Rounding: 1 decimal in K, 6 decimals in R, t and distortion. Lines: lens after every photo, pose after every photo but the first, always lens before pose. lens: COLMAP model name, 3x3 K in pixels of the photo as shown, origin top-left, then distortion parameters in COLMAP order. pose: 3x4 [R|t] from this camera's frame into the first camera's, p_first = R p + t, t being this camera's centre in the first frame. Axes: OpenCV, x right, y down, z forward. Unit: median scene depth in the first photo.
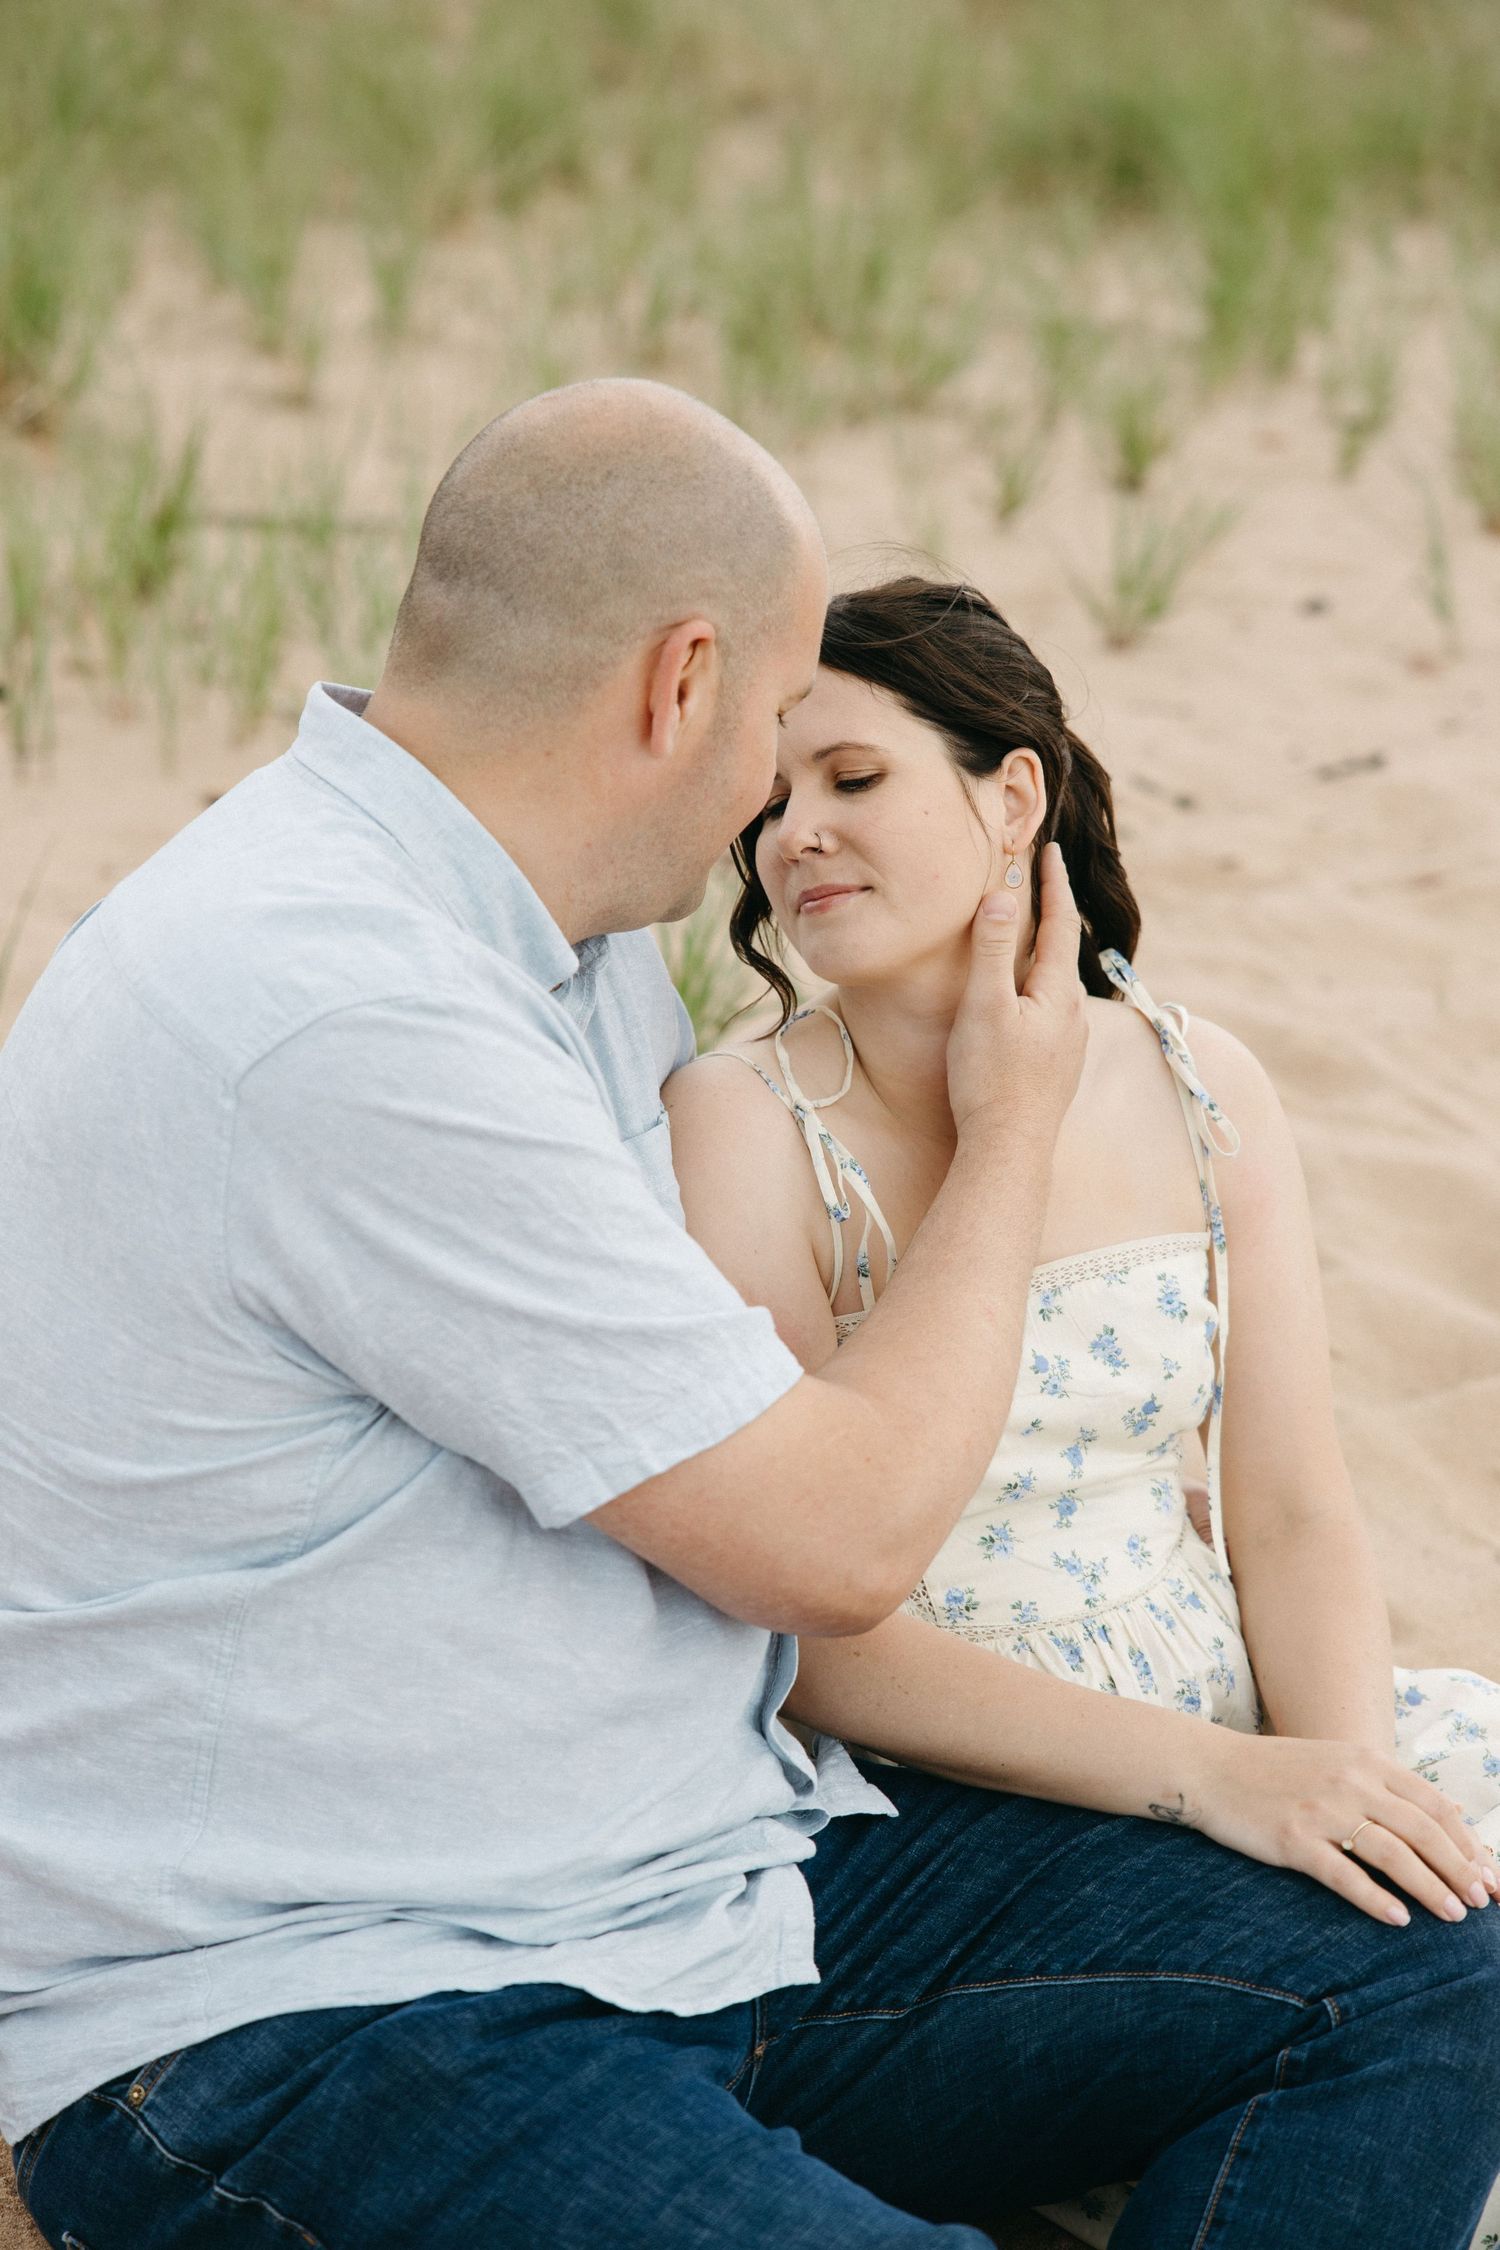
lens RADIAL K [[4789.7, 0, 750.0], [0, 4789.7, 1125.0], [0, 0, 1]] dist [0.247408, -0.100068]
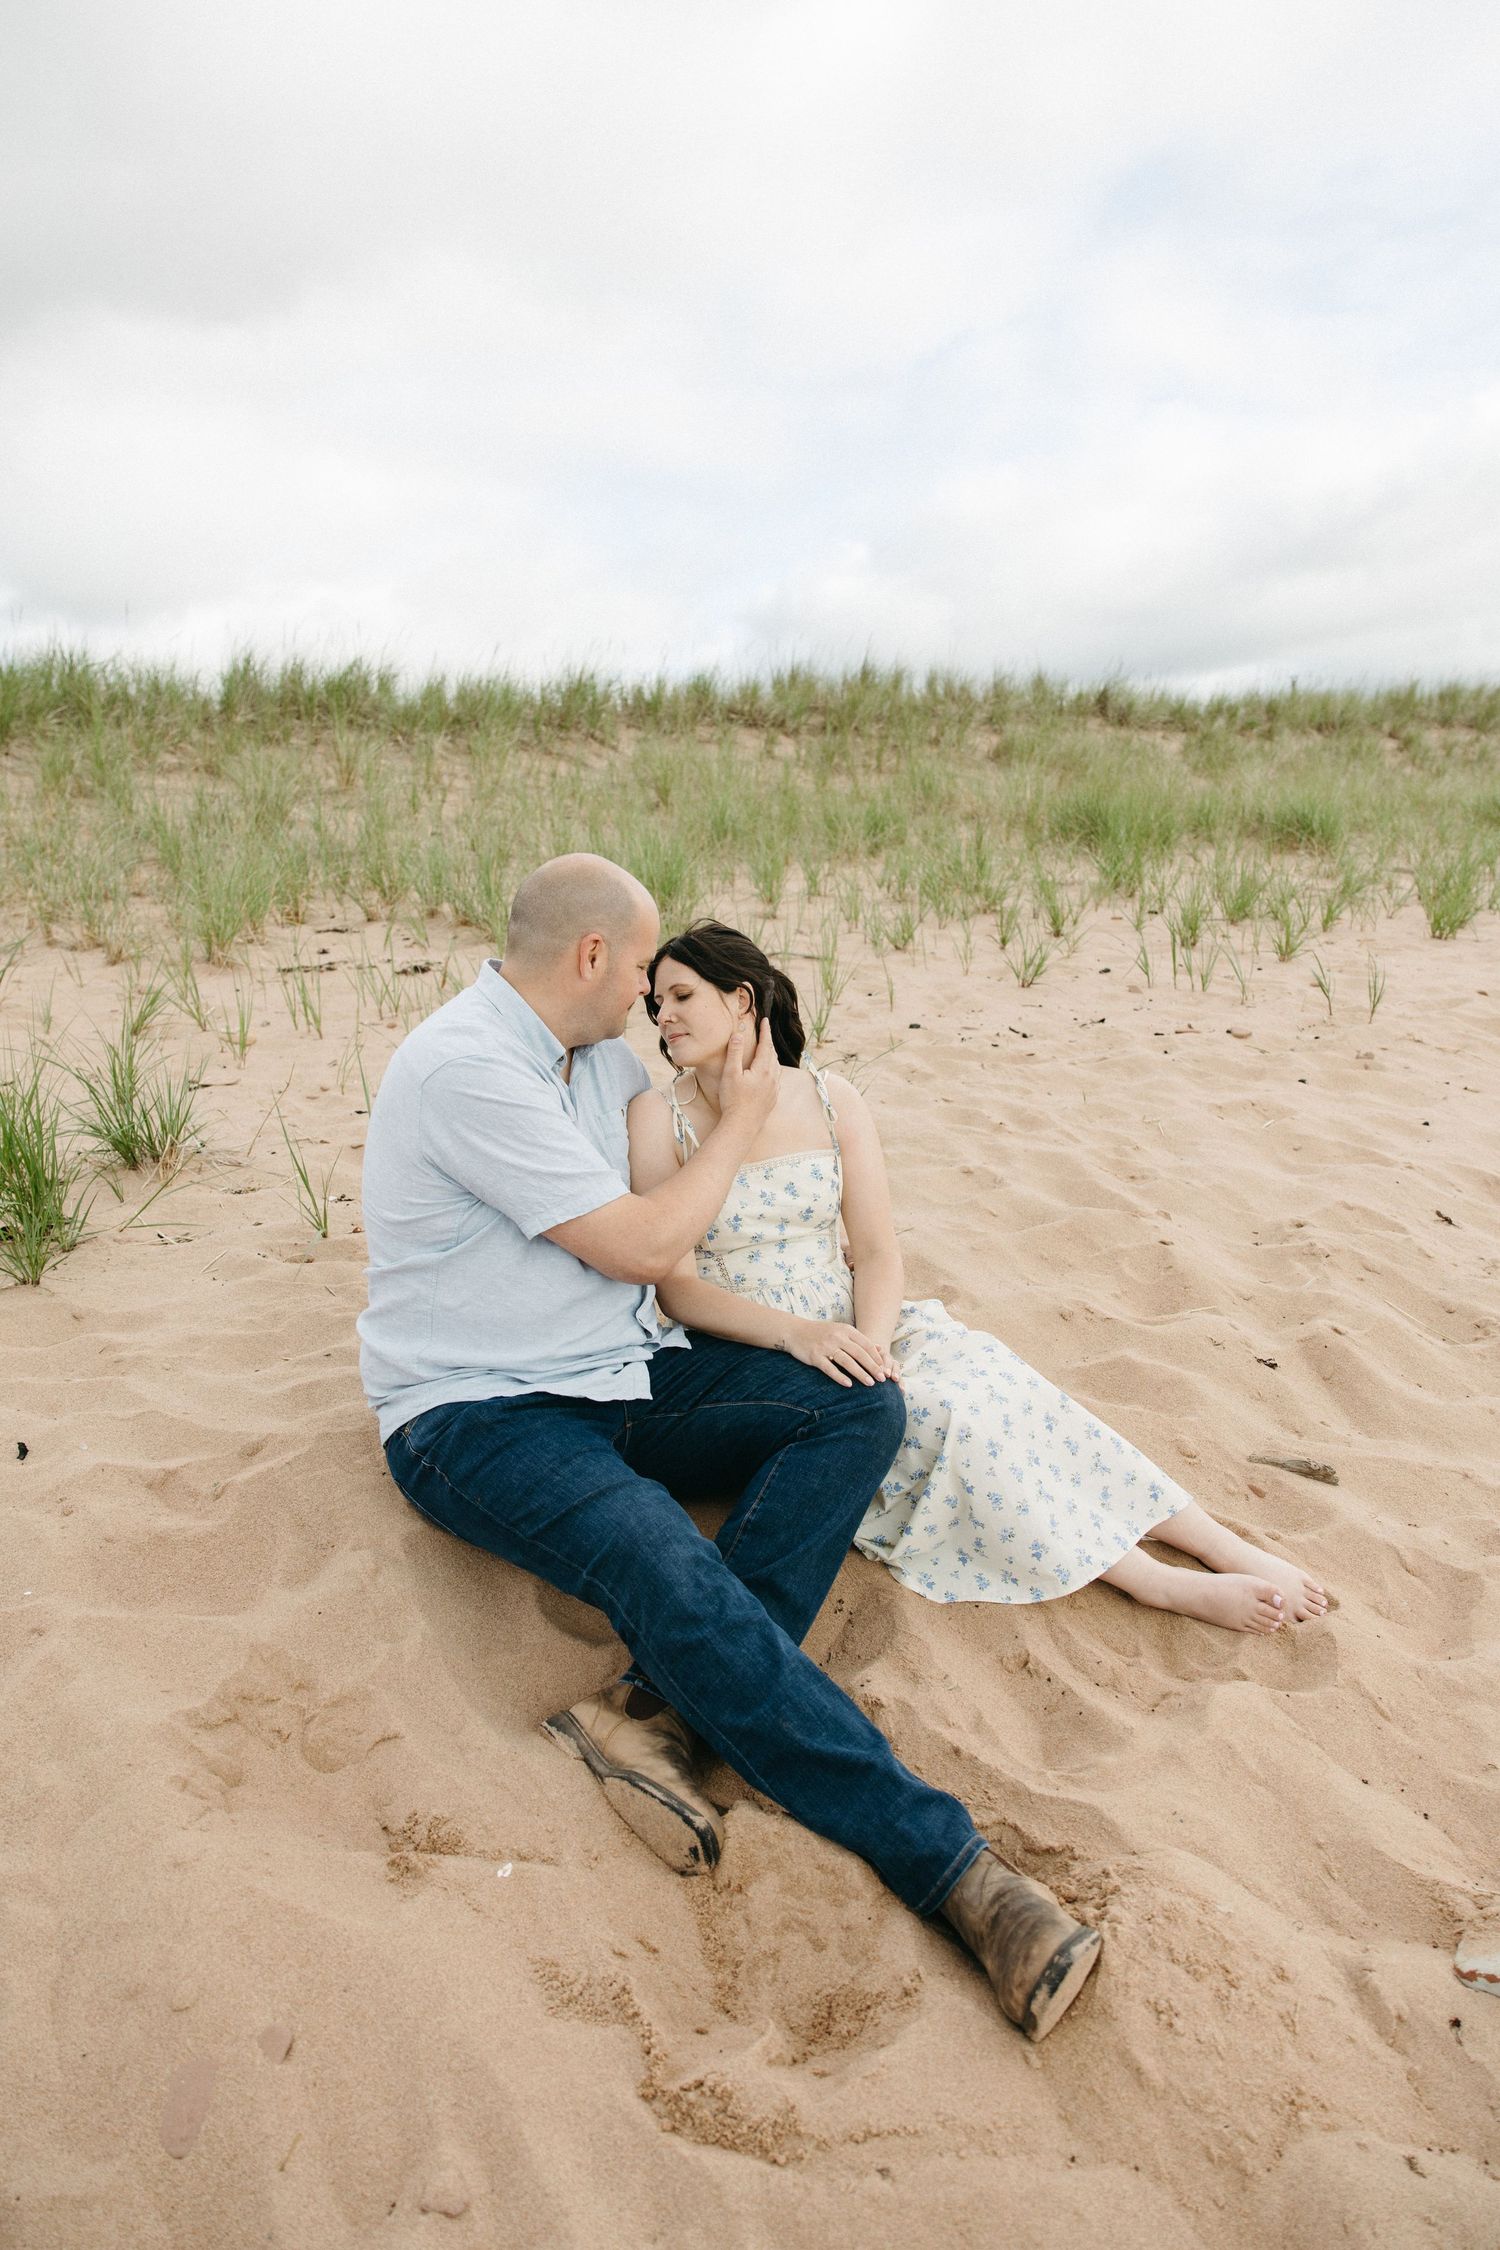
lens RADIAL K [[1645.7, 0, 752.8], [0, 1645.7, 1062.7], [0, 0, 1]] dist [0.108720, 0.000318]
pose [[0.977958, -0.016242, -0.208169, 0.283949], [-0.000050, 0.996952, -0.078016, 0.052477], [0.208802, 0.076306, 0.974977, 0.033784]]
